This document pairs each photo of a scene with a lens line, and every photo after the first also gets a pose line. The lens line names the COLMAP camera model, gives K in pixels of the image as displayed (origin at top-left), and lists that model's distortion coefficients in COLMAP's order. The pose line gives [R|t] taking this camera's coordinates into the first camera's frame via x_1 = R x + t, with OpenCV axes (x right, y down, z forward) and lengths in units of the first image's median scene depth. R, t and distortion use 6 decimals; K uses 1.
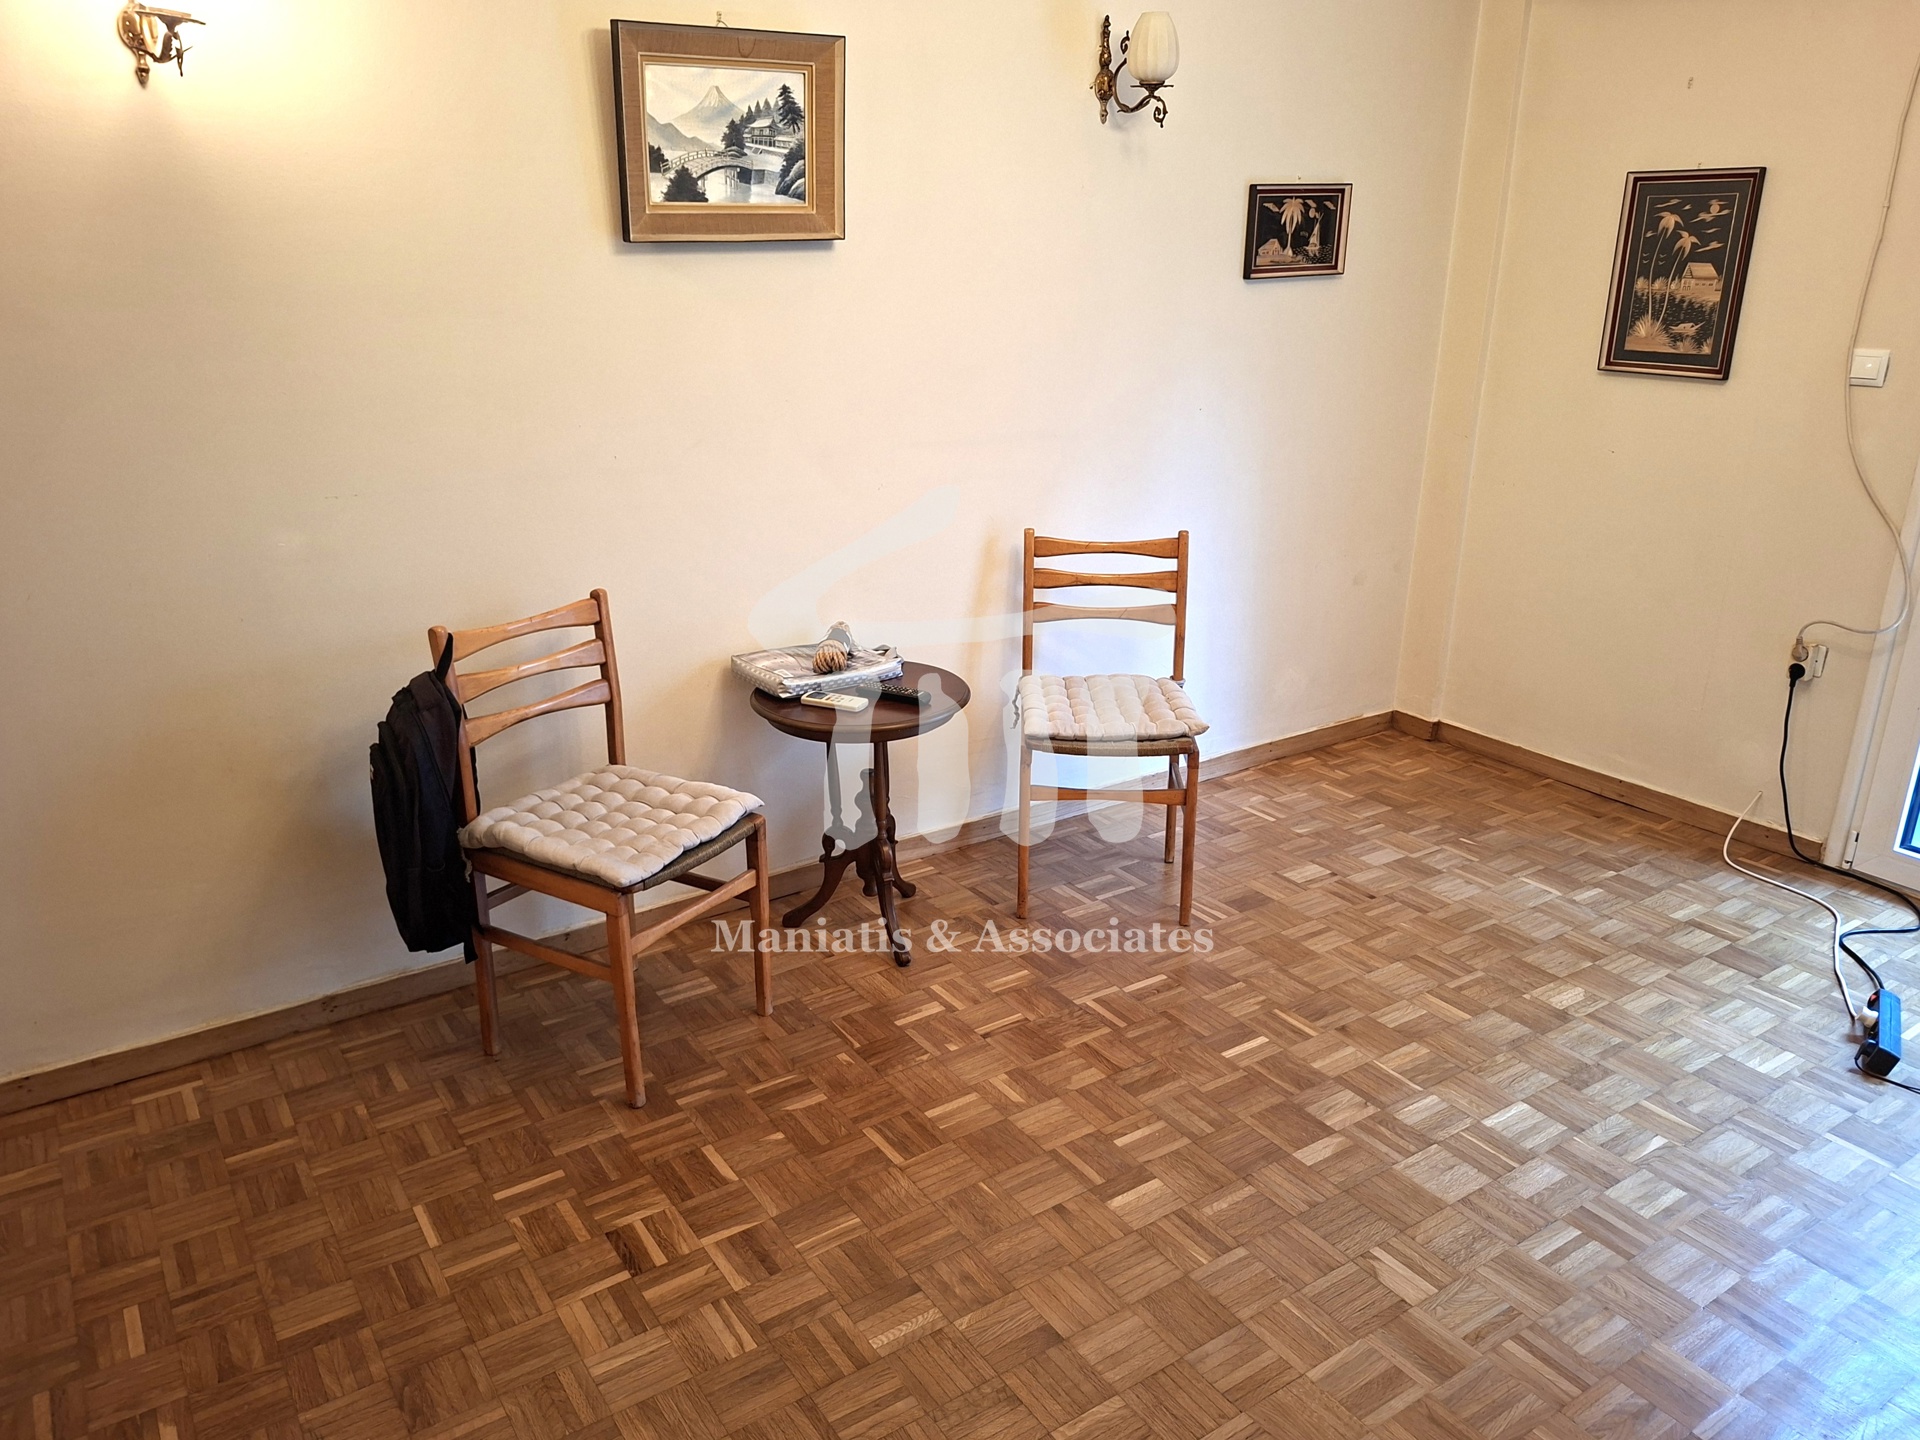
lens RADIAL K [[1375.4, 0, 960.2], [0, 1375.4, 726.6], [0, 0, 1]] dist [0.095687, -0.125572]
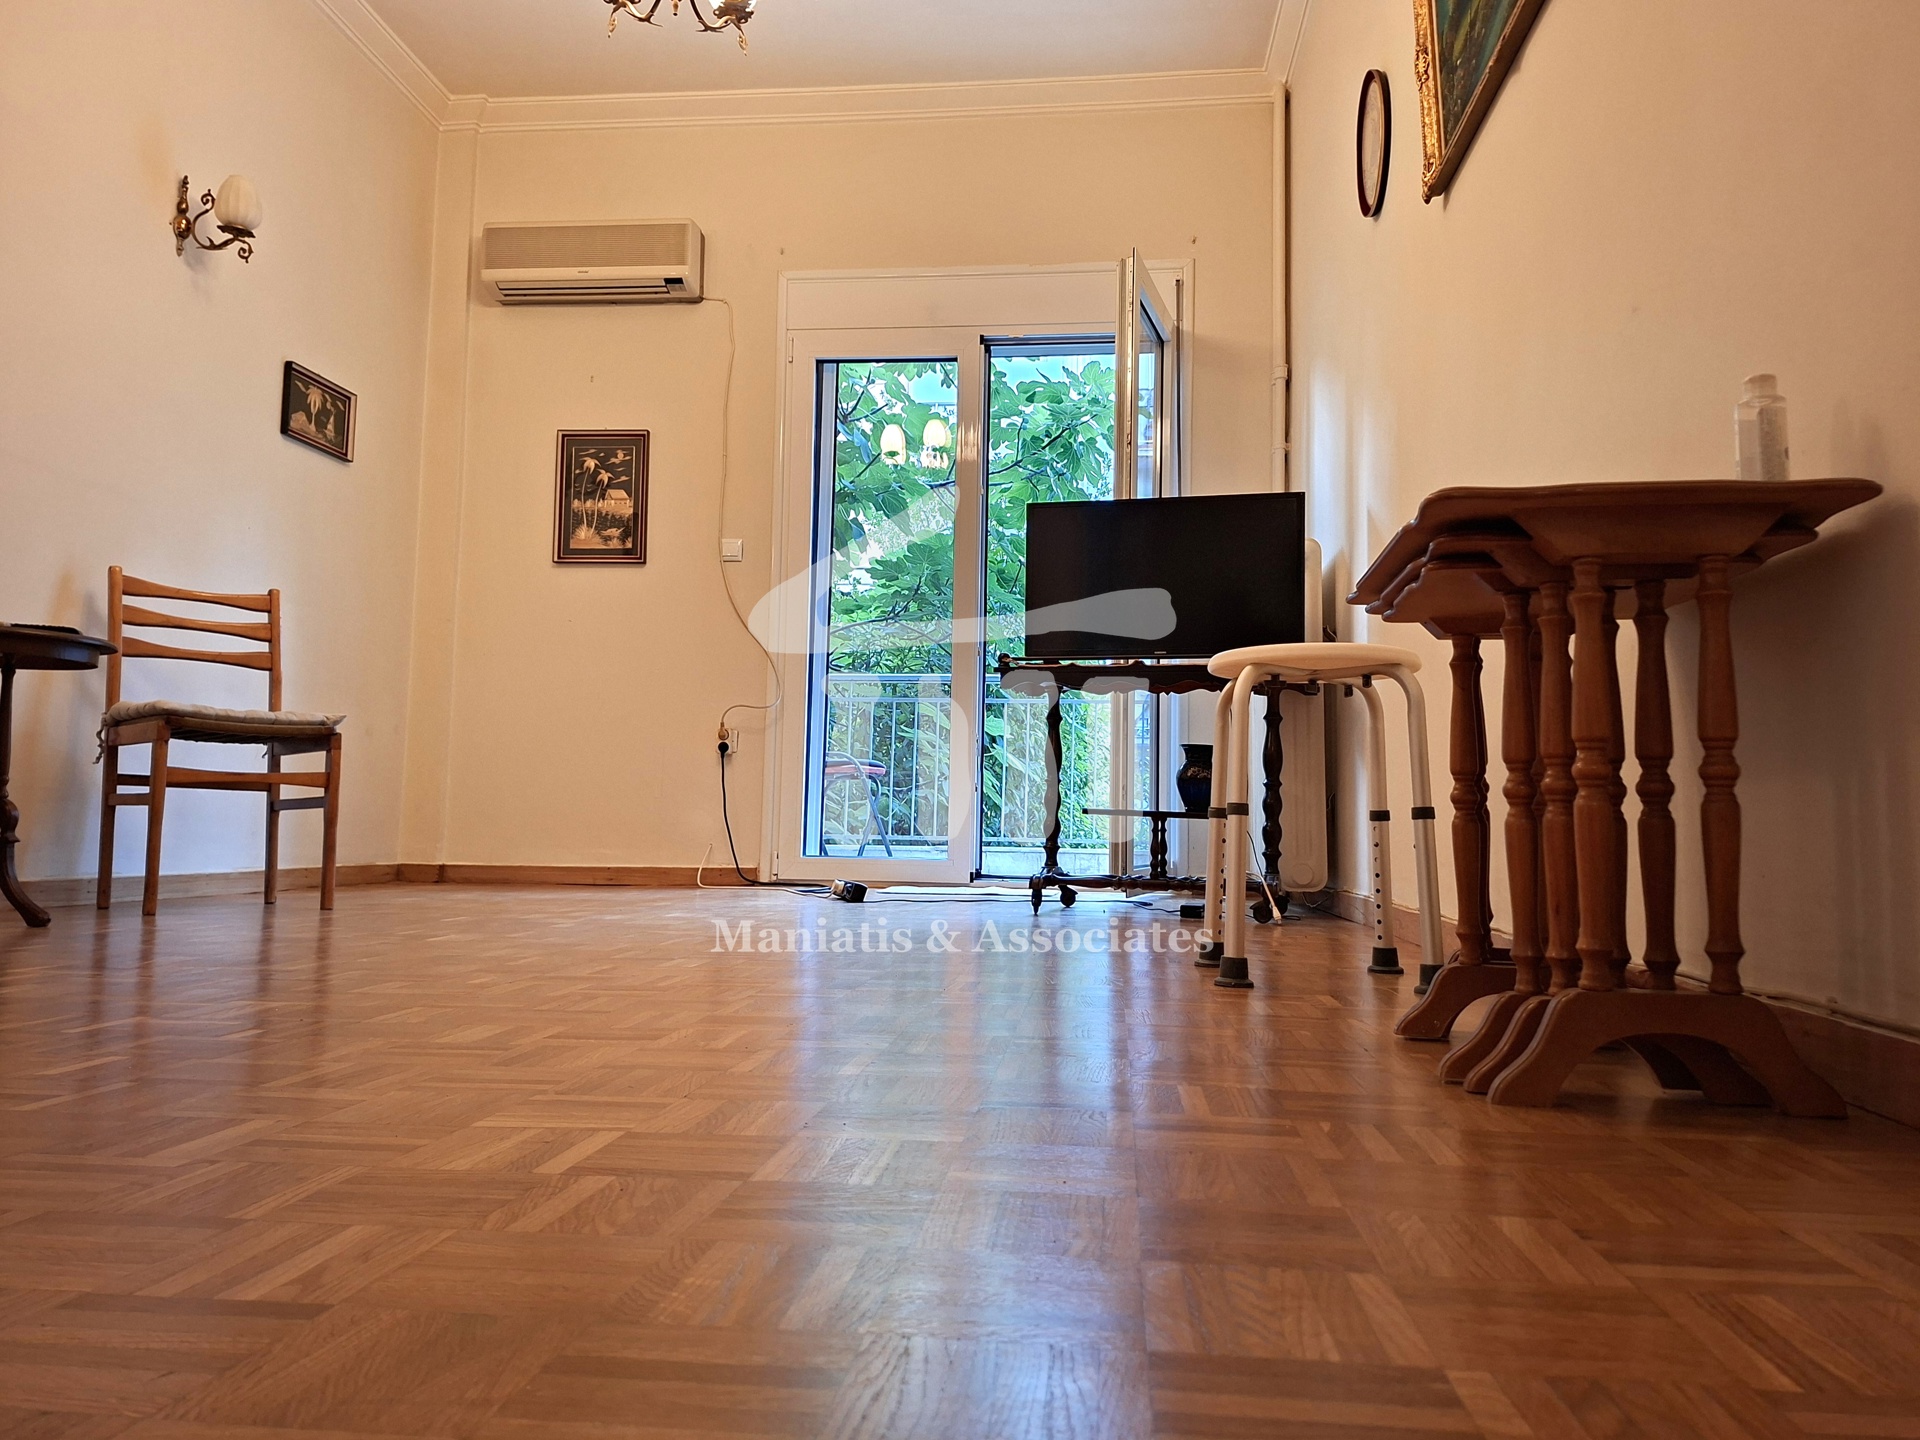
lens RADIAL K [[1341.7, 0, 977.9], [0, 1341.7, 713.5], [0, 0, 1]] dist [0.100669, -0.131539]
pose [[0.638064, 0.076527, 0.766171, -0.325879], [0.241558, 0.924920, -0.293552, 0.429949], [-0.731111, 0.372379, 0.571673, -0.002085]]
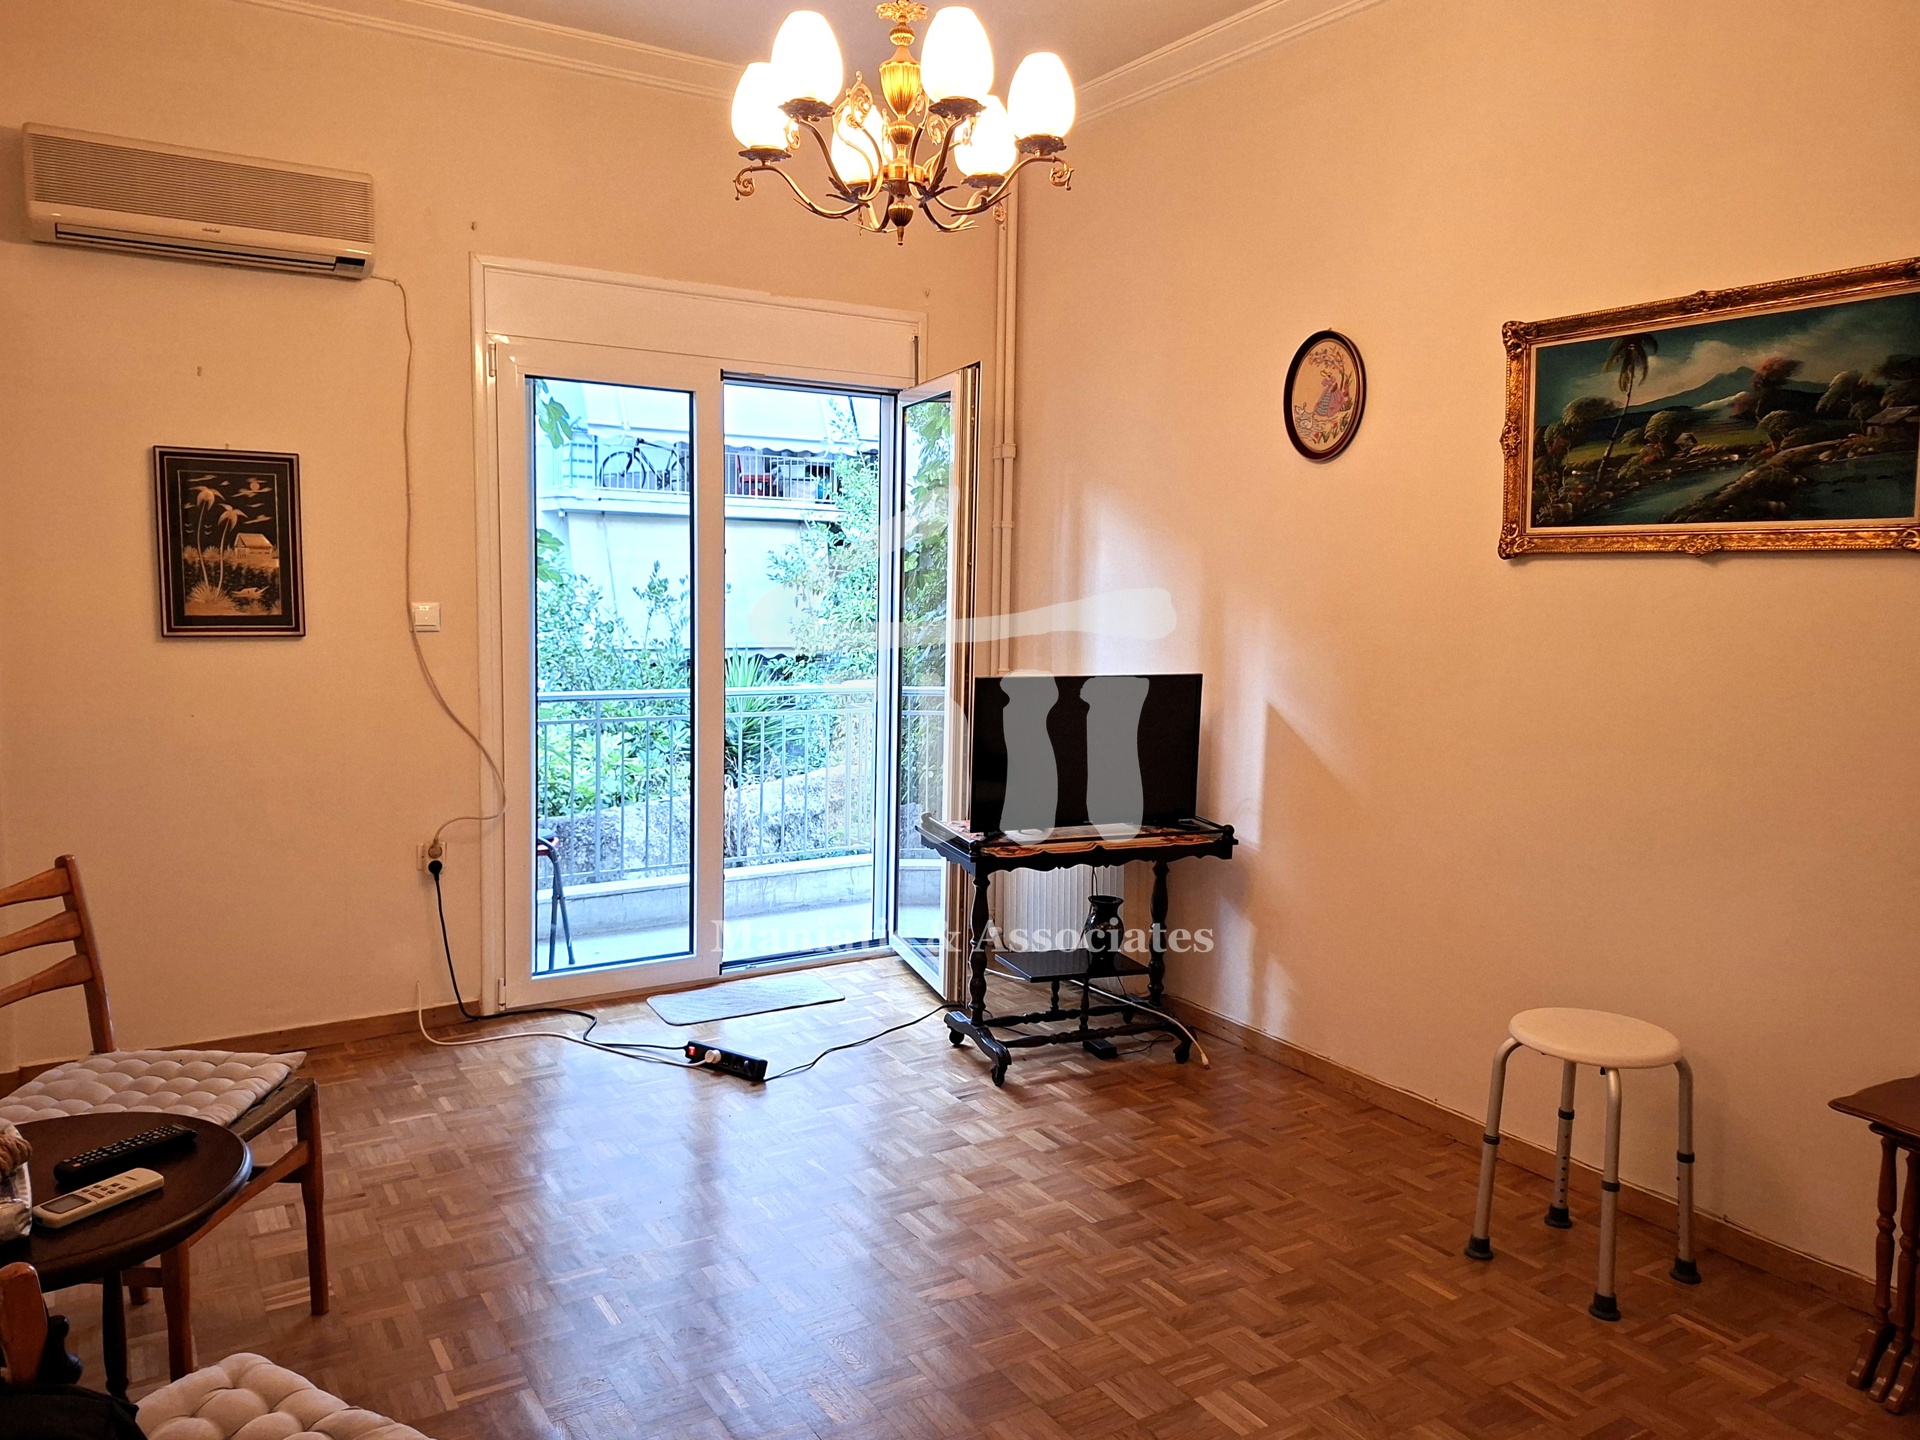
lens RADIAL K [[1402.8, 0, 958.2], [0, 1402.8, 711.6], [0, 0, 1]] dist [0.059317, -0.078455]
pose [[0.031671, -0.102243, 0.994255, -0.597672], [0.314602, 0.945212, 0.087178, -0.137814], [-0.948695, 0.310034, 0.062102, 0.501927]]
